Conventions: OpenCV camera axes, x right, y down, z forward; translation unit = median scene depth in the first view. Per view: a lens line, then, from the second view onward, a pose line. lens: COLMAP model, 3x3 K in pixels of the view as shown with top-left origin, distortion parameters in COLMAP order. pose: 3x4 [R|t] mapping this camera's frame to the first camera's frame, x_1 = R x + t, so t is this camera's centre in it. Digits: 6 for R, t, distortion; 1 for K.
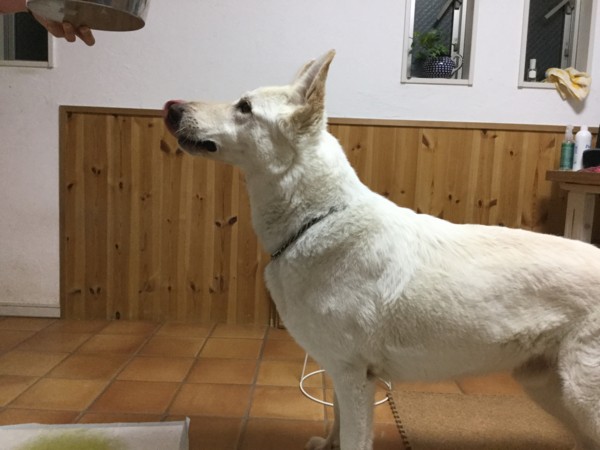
lens RADIAL K [[543.0, 0, 301.5], [0, 543.0, 225.1], [0, 0, 1]] dist [0.083655, -0.116330]
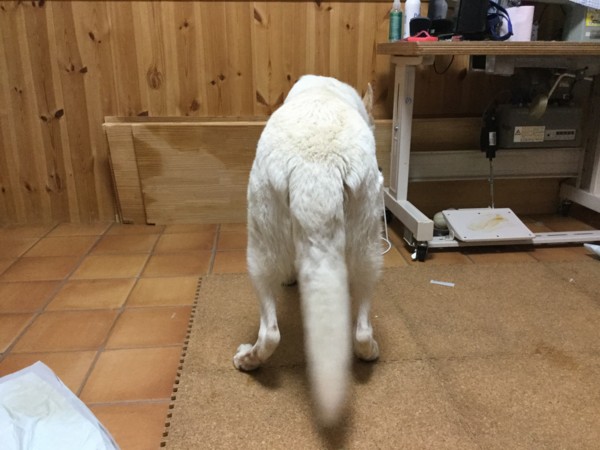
lens RADIAL K [[543.0, 0, 306.0], [0, 543.0, 229.9], [0, 0, 1]] dist [0.083655, -0.116330]
pose [[0.994686, -0.070125, 0.075386, 0.211320], [0.053643, 0.977937, 0.201895, 0.018742], [-0.087880, -0.196778, 0.976502, 0.002795]]
